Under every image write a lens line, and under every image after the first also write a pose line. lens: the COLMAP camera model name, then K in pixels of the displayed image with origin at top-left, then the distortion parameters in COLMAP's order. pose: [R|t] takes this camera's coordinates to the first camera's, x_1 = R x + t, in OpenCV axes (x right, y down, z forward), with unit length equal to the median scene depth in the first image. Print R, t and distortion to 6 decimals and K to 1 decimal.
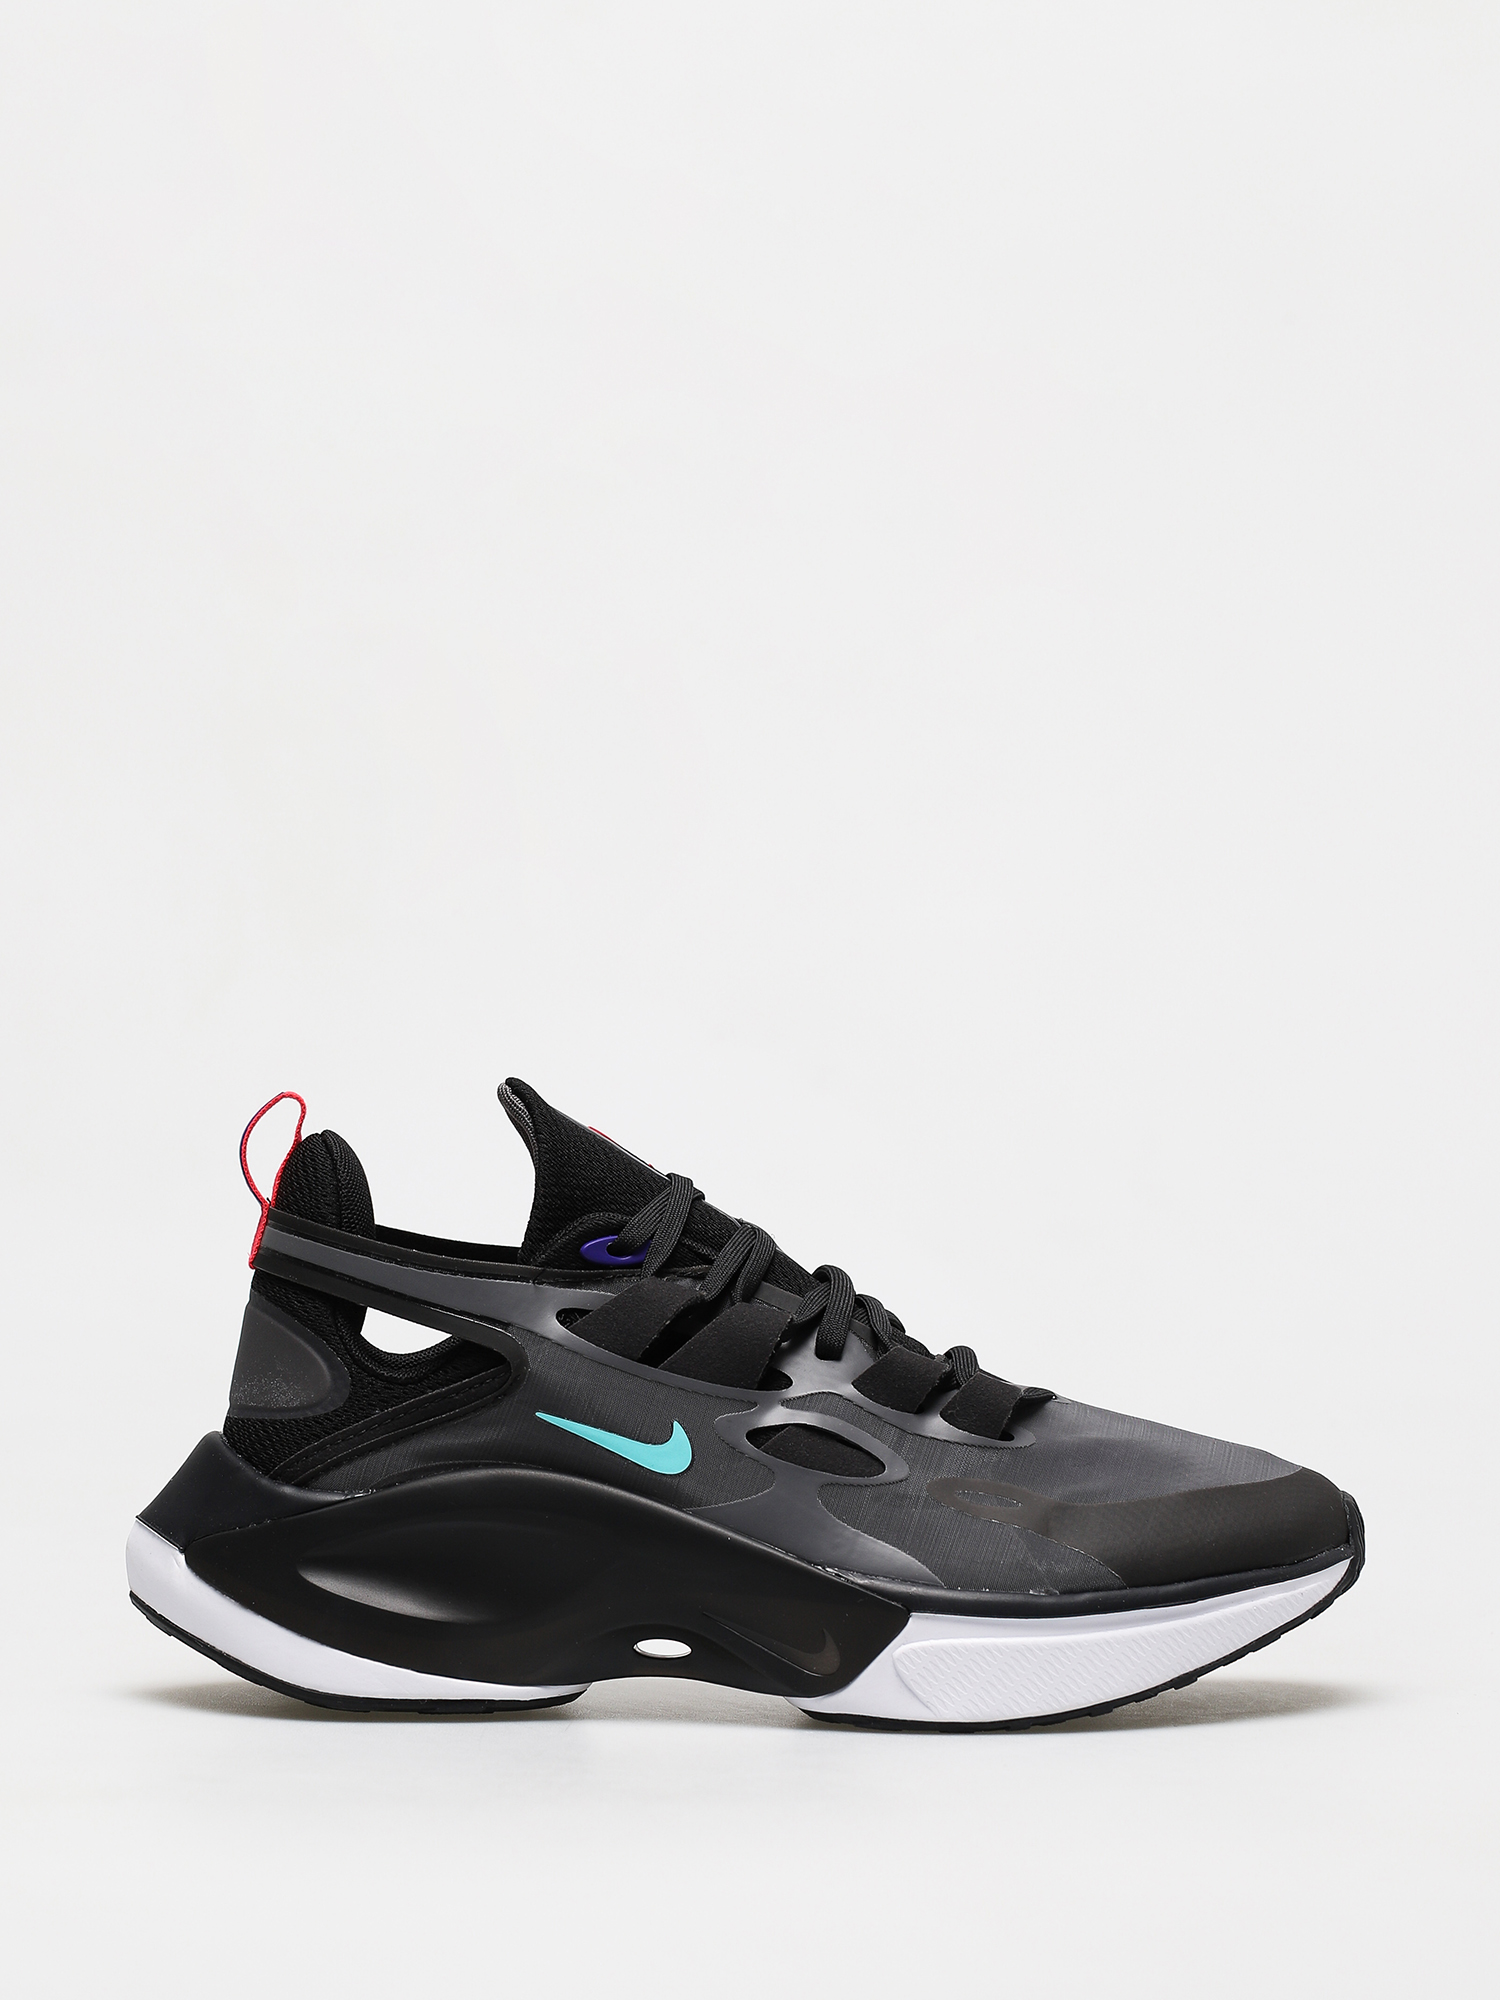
lens RADIAL K [[5614.9, 0, 750.0], [0, 5614.9, 1000.0], [0, 0, 1]] dist [-0.016149, -0.346342]
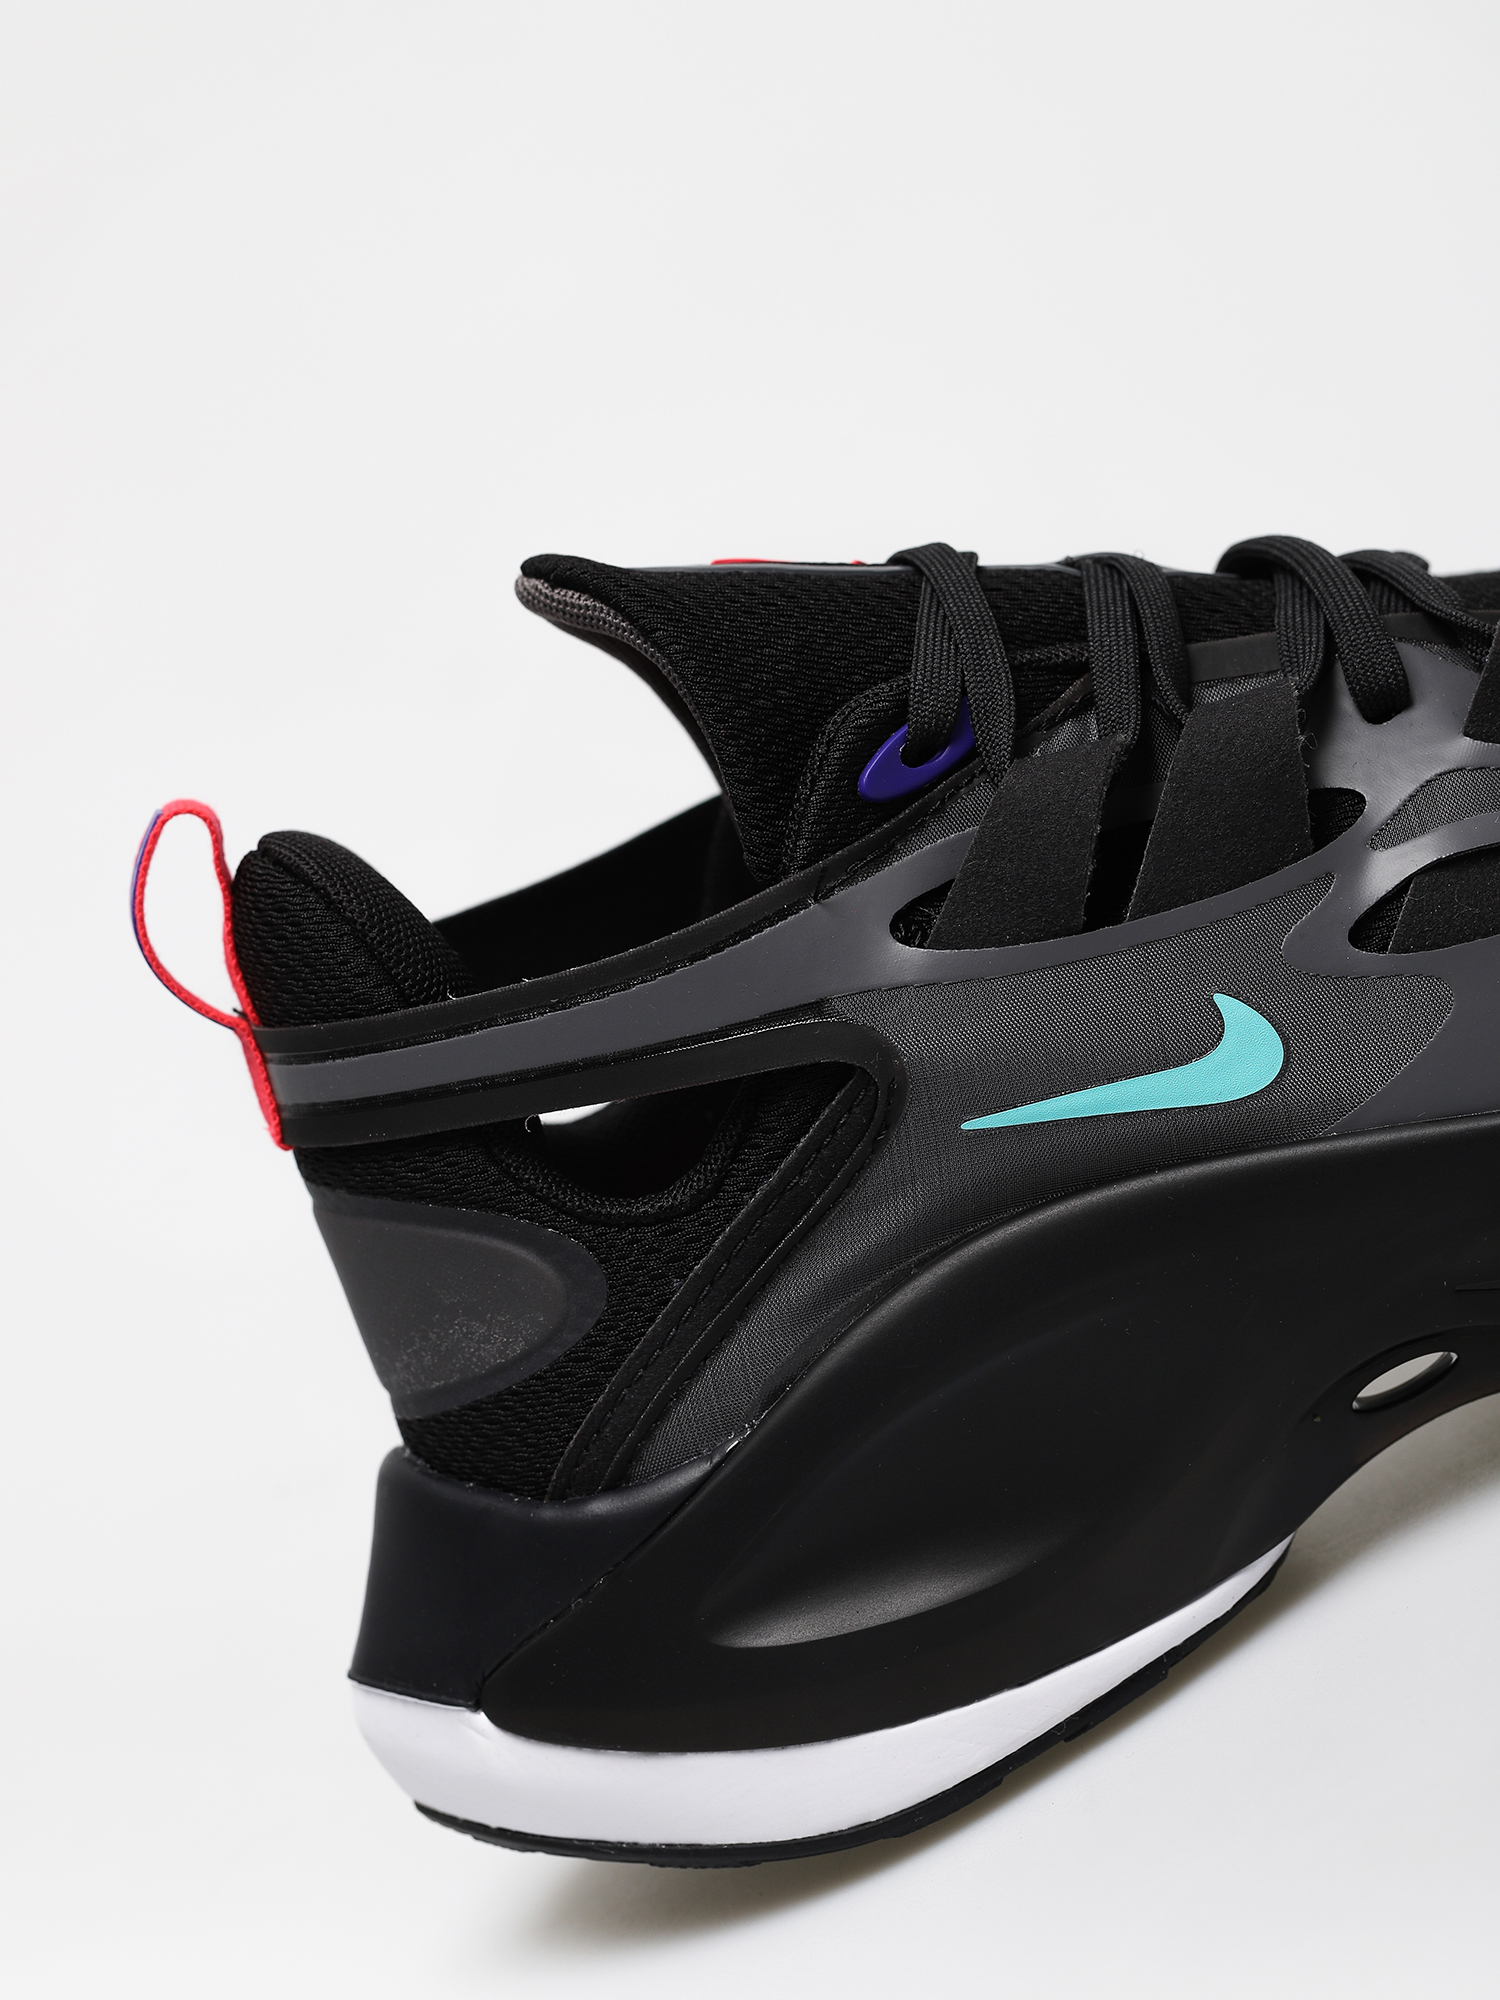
lens RADIAL K [[5665.8, 0, 750.0], [0, 5665.8, 1000.0], [0, 0, 1]] dist [0.159502, 0.264103]
pose [[0.854234, -0.519810, 0.009062, -0.052117], [0.508971, 0.839720, 0.189259, -0.038498], [-0.105989, -0.157059, 0.981885, 0.511335]]
